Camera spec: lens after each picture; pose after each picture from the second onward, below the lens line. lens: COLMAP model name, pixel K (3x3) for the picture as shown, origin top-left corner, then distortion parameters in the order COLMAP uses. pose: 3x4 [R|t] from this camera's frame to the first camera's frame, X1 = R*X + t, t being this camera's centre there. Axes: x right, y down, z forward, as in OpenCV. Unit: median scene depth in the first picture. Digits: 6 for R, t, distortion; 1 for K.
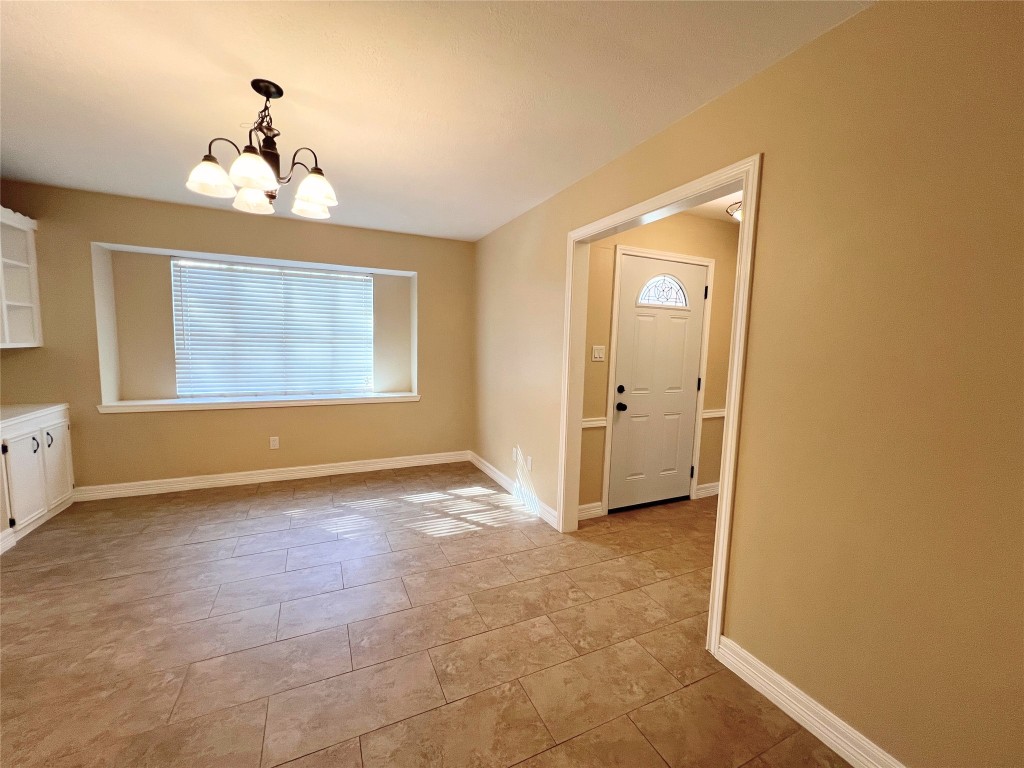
lens RADIAL K [[412.3, 0, 509.1], [0, 412.3, 382.9], [0, 0, 1]] dist [-0.000829, -0.000340]
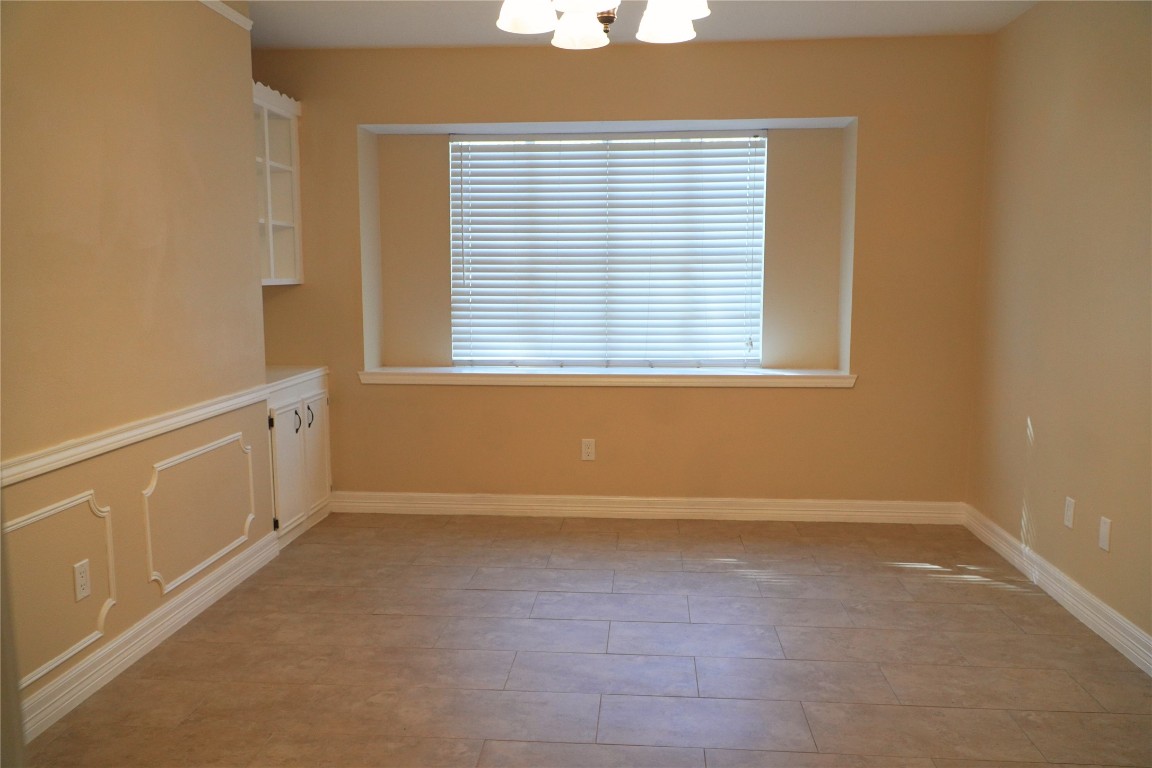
lens RADIAL K [[925.8, 0, 575.4], [0, 925.8, 390.2], [0, 0, 1]] dist [0.001502, -0.004263]
pose [[0.868529, 0.036296, -0.494308, 0.052852], [-0.024657, 0.999244, 0.030048, 0.036822], [0.495025, -0.013909, 0.868767, -0.149542]]
